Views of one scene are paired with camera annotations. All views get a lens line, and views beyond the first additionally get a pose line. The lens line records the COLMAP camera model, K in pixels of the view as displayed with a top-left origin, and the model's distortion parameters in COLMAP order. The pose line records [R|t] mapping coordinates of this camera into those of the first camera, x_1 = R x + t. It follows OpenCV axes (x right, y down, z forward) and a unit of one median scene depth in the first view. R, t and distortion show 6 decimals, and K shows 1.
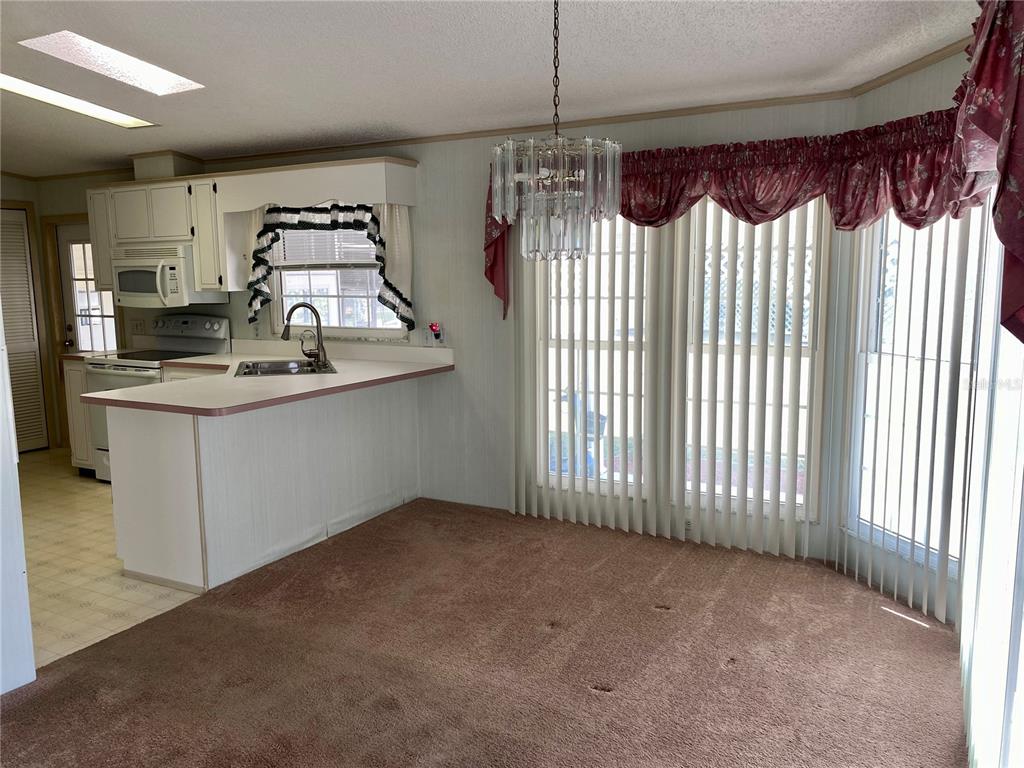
lens RADIAL K [[775.0, 0, 513.0], [0, 775.0, 382.6], [0, 0, 1]] dist [0.034874, -0.034022]
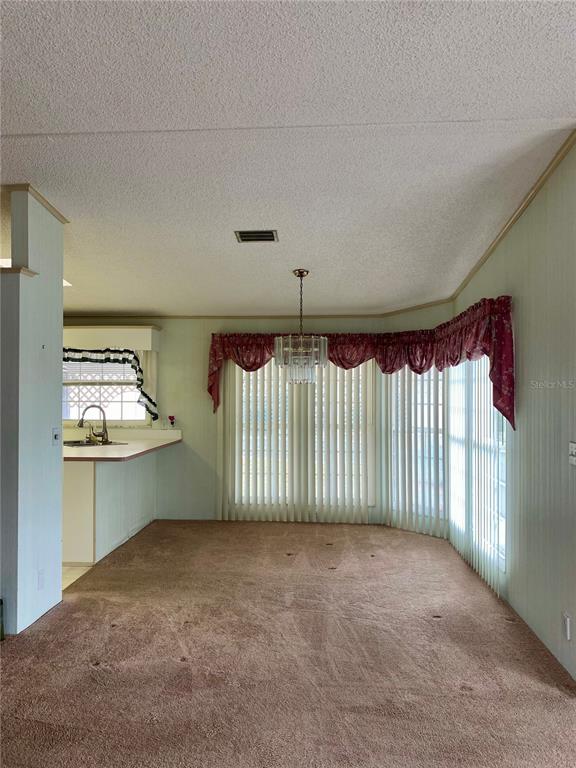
lens RADIAL K [[581.2, 0, 286.5], [0, 581.2, 386.1], [0, 0, 1]] dist [0.034874, -0.034022]
pose [[0.910216, 0.016107, 0.413821, -0.392284], [0.045789, 0.989203, -0.139216, 0.050691], [-0.411595, 0.145665, 0.899651, -0.309402]]
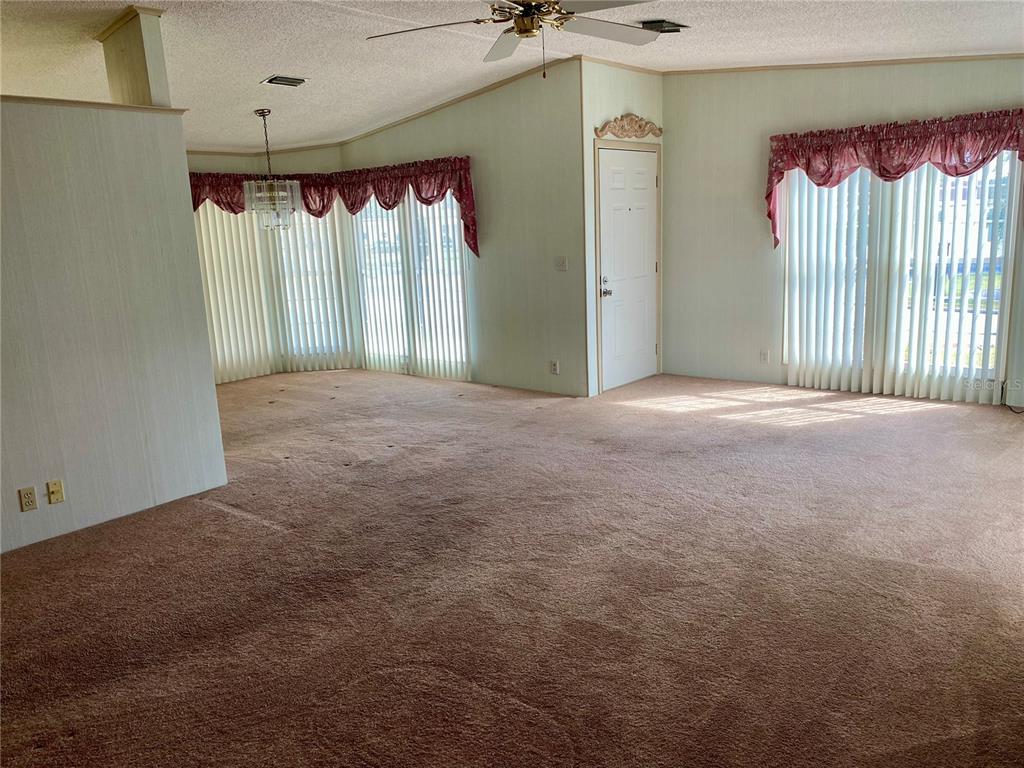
lens RADIAL K [[775.0, 0, 513.5], [0, 775.0, 379.2], [0, 0, 1]] dist [0.034874, -0.034022]
pose [[0.192335, -0.187476, 0.963255, -1.183549], [0.174032, 0.972539, 0.154534, 0.023575], [-0.965774, 0.137915, 0.219680, -0.076353]]
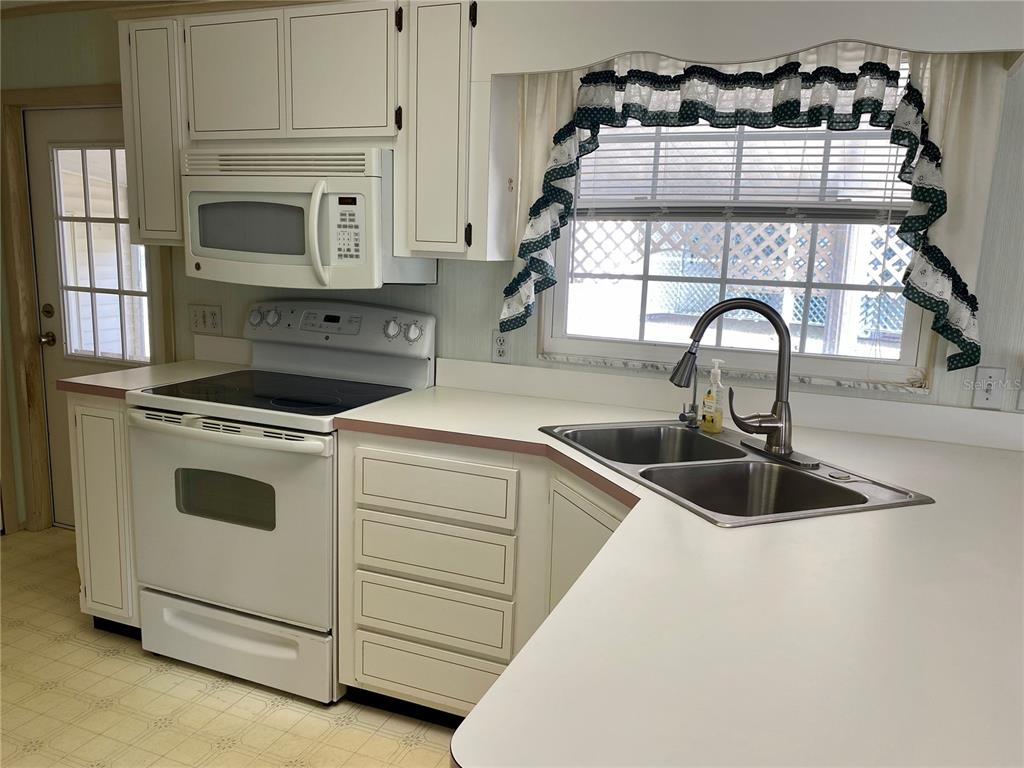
lens RADIAL K [[775.0, 0, 520.0], [0, 775.0, 391.2], [0, 0, 1]] dist [0.034874, -0.034022]
pose [[0.993548, 0.029172, 0.109593, -0.403866], [-0.033847, 0.998584, 0.041043, -0.063432], [-0.108240, -0.044487, 0.993129, 0.574419]]
